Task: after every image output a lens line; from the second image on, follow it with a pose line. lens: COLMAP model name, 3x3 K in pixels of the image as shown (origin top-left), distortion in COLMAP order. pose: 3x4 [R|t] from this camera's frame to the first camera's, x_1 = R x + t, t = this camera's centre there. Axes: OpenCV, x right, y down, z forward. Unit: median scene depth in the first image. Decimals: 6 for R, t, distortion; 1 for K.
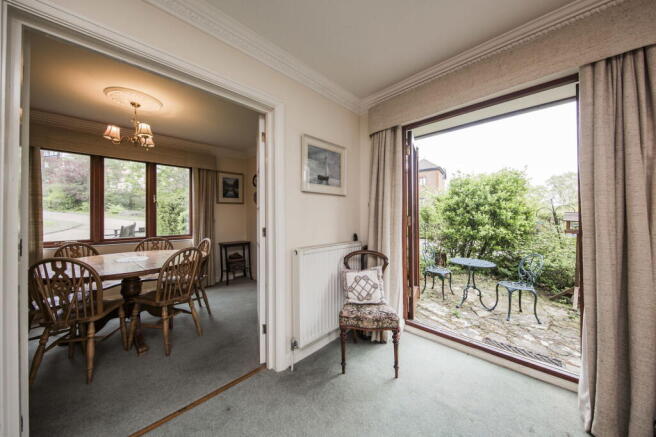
lens RADIAL K [[219.1, 0, 341.8], [0, 219.1, 215.4], [0, 0, 1]] dist [0.000293, -0.000054]
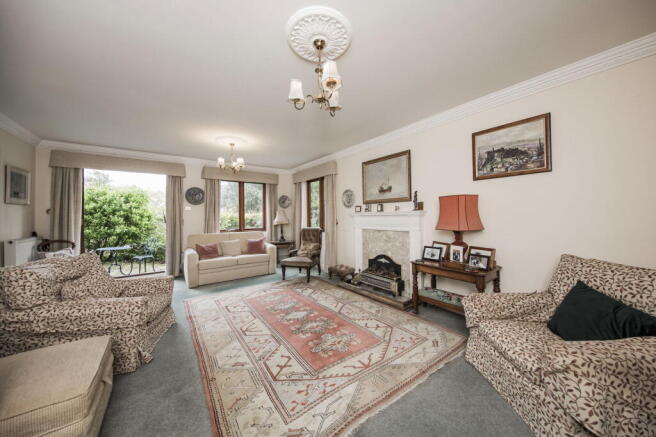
lens RADIAL K [[219.1, 0, 329.0], [0, 219.1, 215.5], [0, 0, 1]] dist [0.000293, -0.000054]
pose [[0.168609, 0.006908, 0.985659, -0.518093], [0.004336, 0.999961, -0.007750, -0.000560], [-0.985674, 0.005581, 0.168572, -0.572453]]
